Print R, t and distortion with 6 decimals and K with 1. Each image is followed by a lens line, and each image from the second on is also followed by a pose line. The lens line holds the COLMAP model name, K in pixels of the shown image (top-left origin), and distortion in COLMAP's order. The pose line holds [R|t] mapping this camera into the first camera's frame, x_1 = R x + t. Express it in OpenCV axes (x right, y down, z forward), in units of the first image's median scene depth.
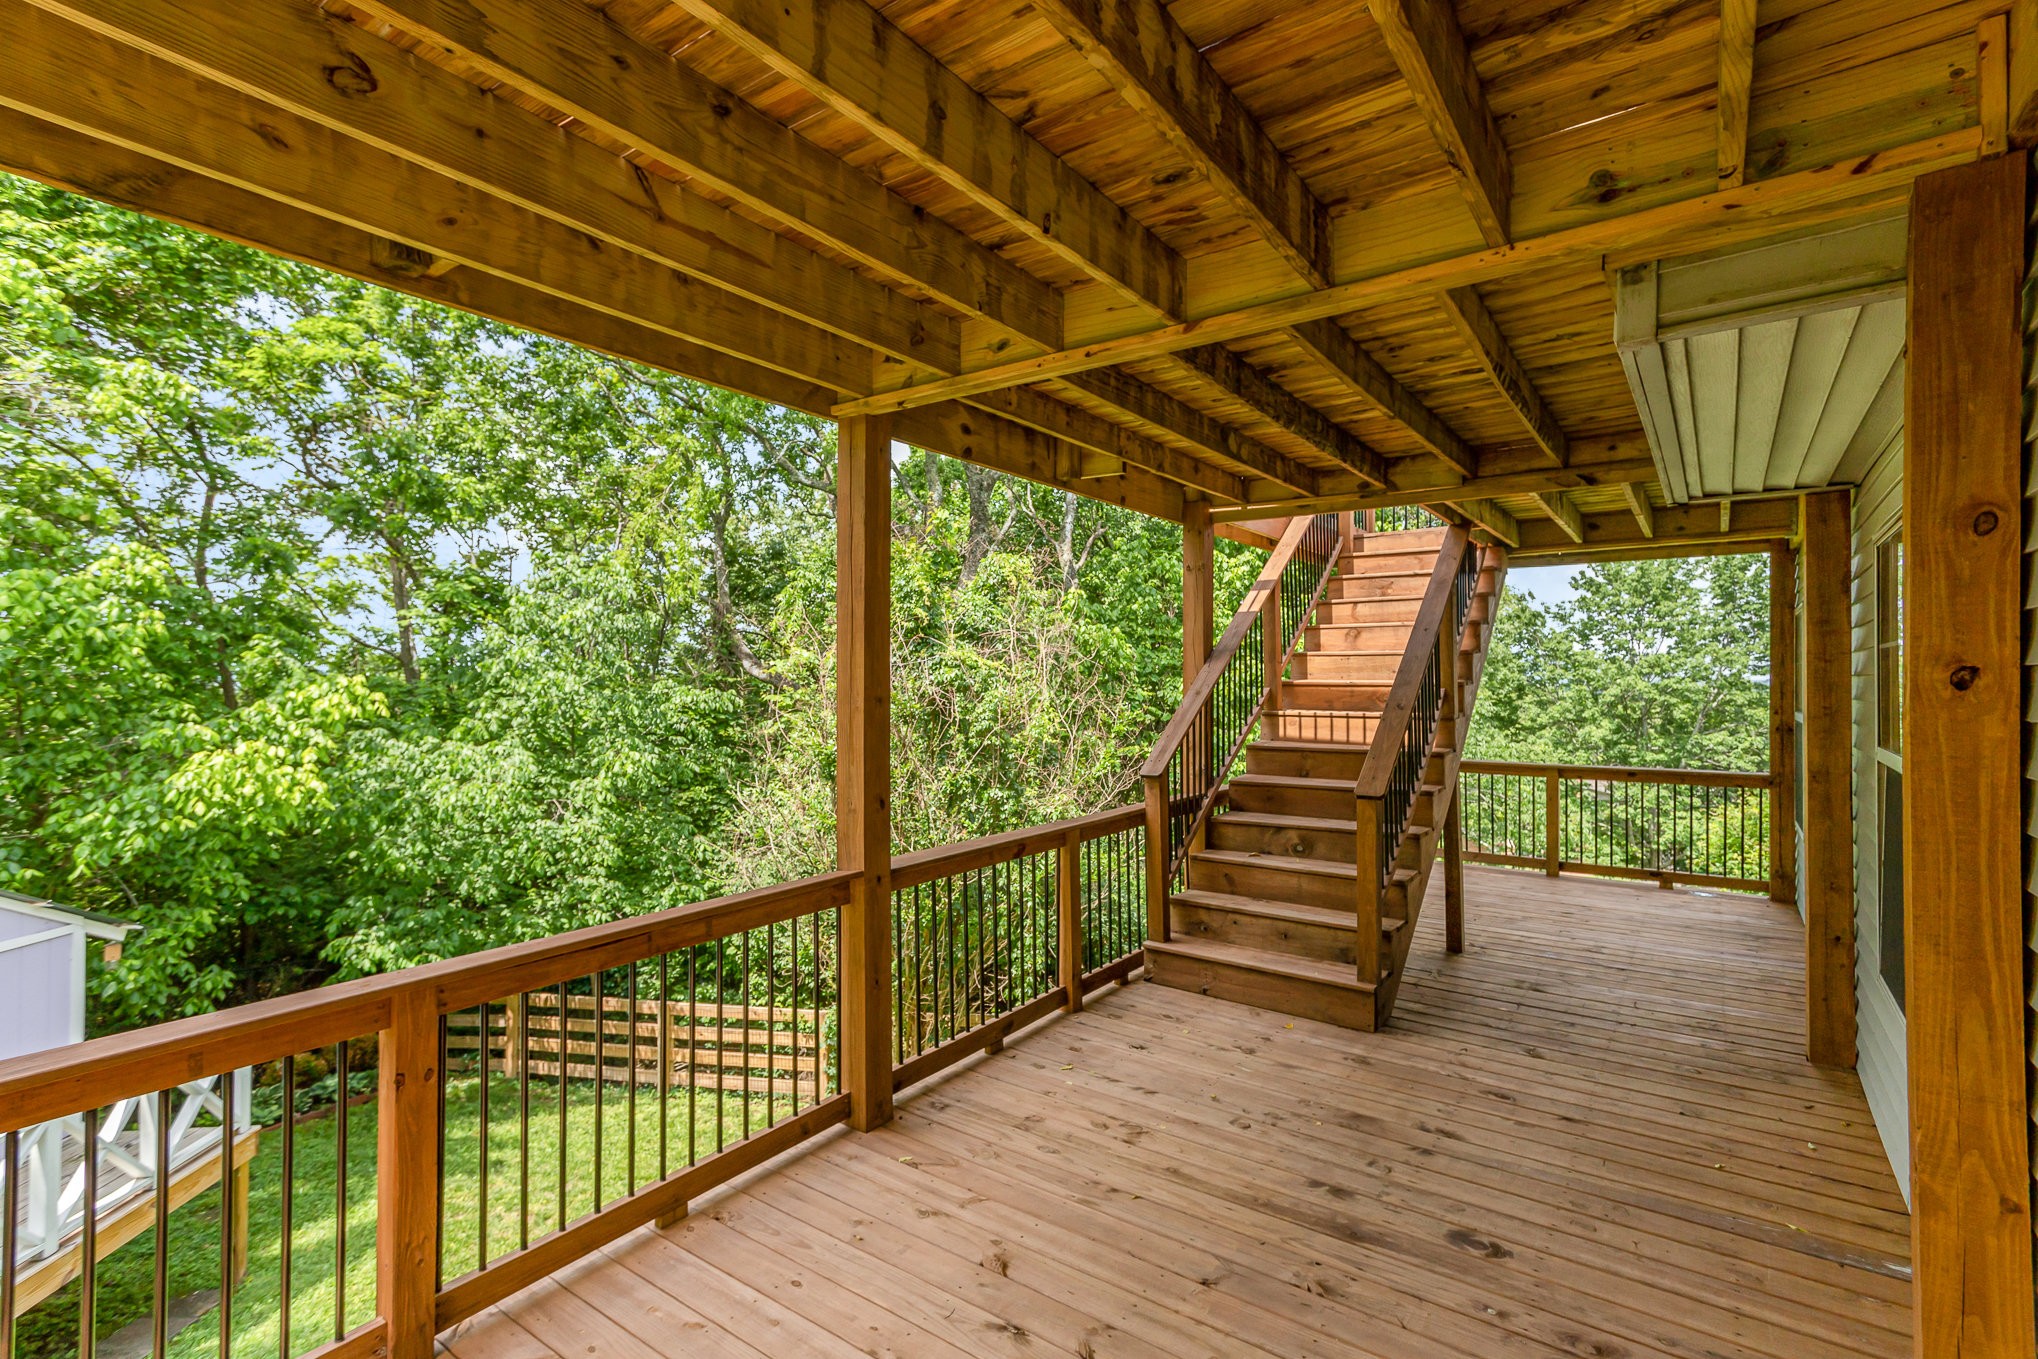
lens RADIAL K [[959.3, 0, 1008.5], [0, 959.3, 680.4], [0, 0, 1]] dist [0.001383, 0.000754]
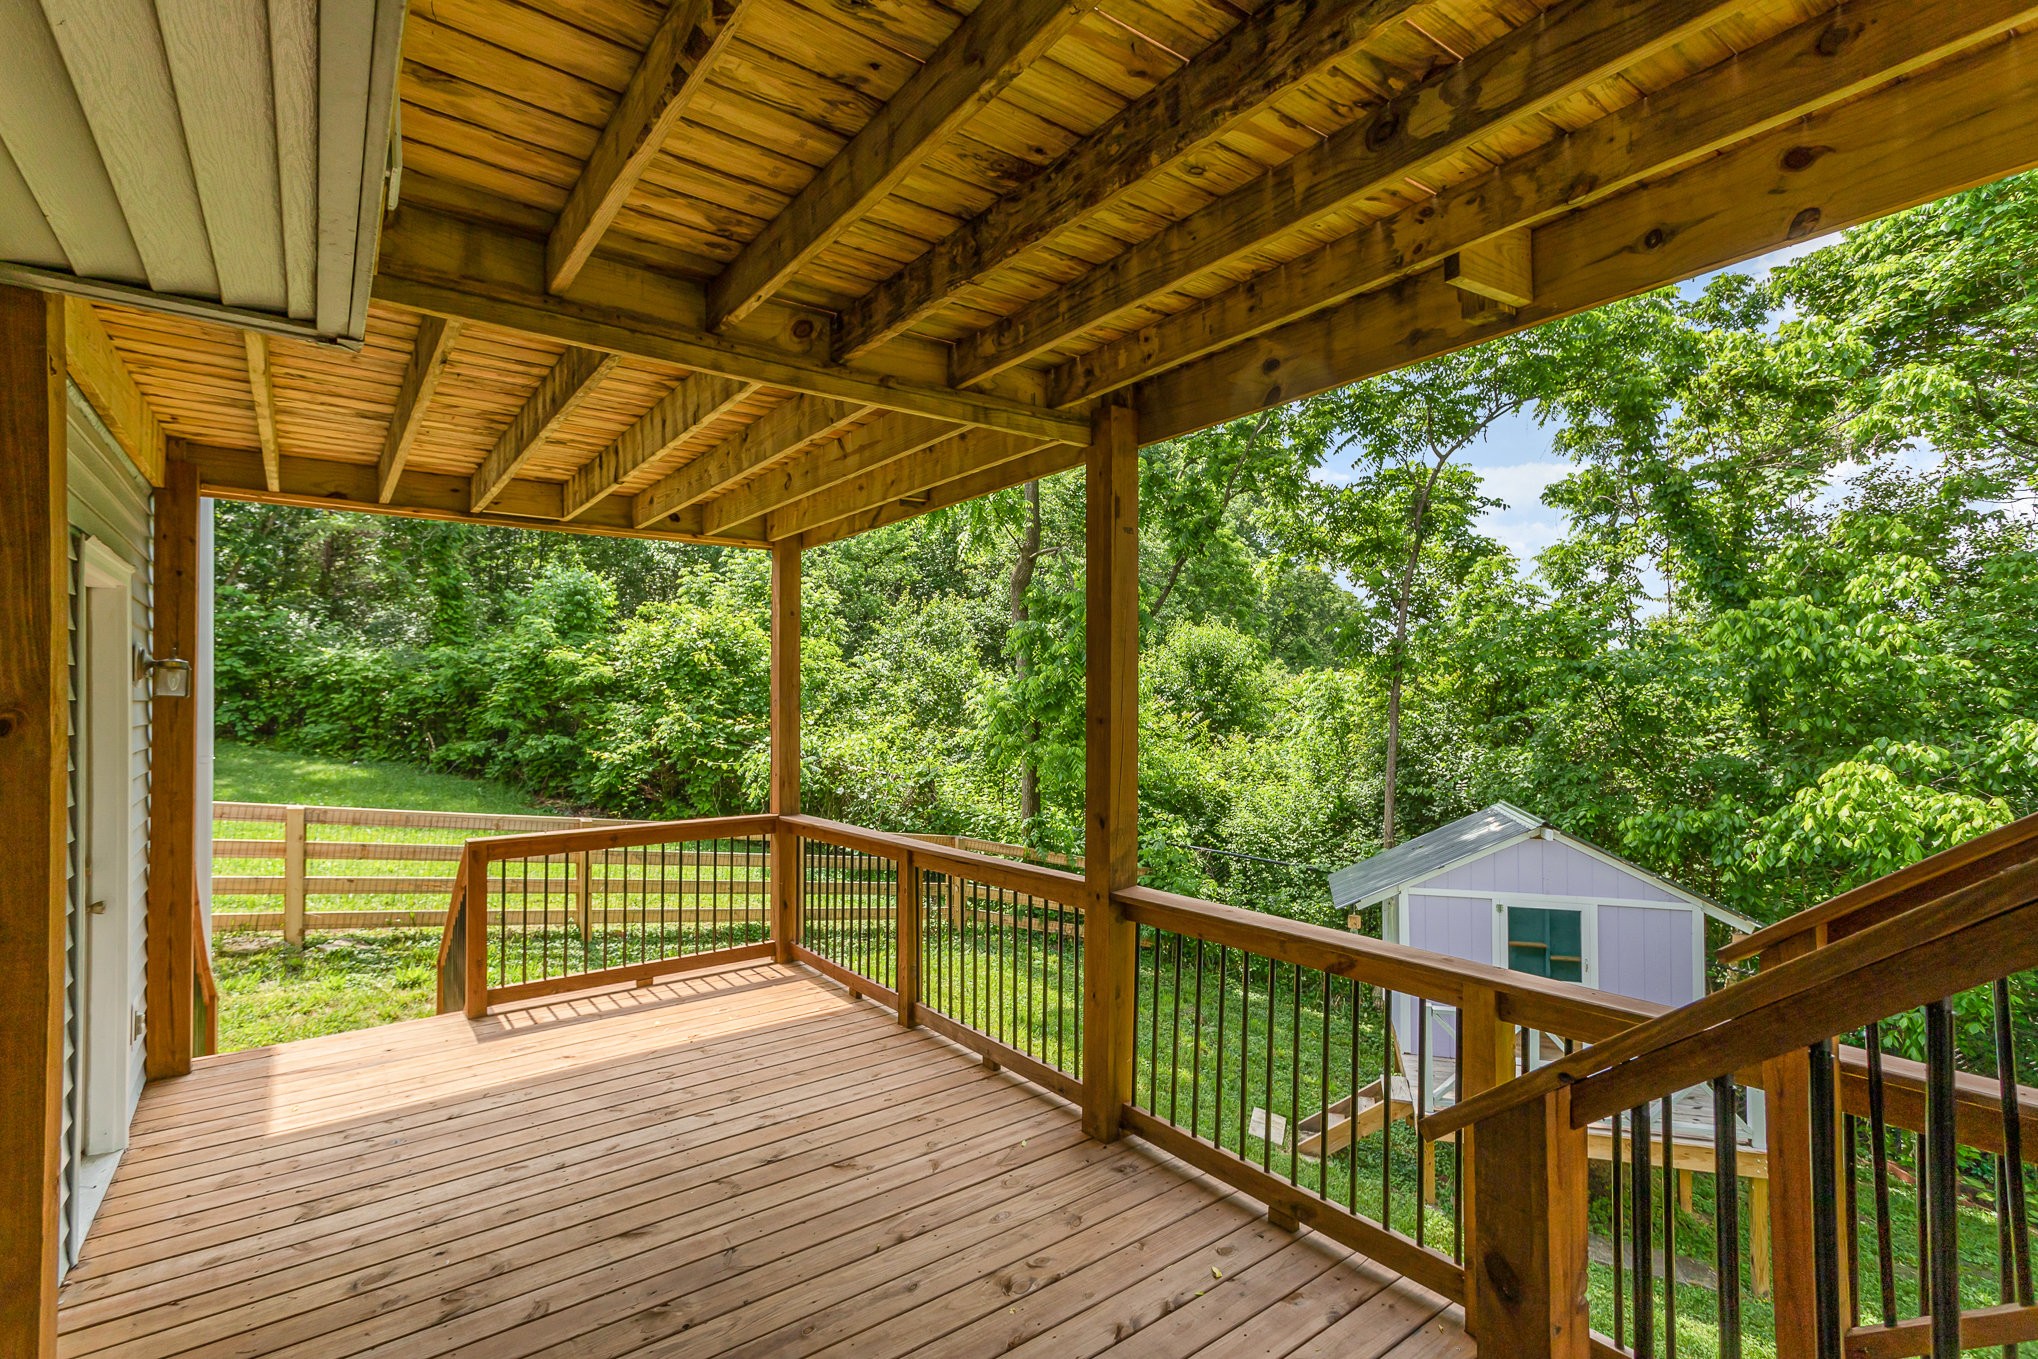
lens RADIAL K [[959.3, 0, 1013.8], [0, 959.3, 682.7], [0, 0, 1]] dist [0.001383, 0.000754]
pose [[-0.296693, -0.016094, -0.954837, 0.757894], [0.005859, 0.999808, -0.018672, -0.000531], [0.954955, -0.011134, -0.296542, 1.072272]]
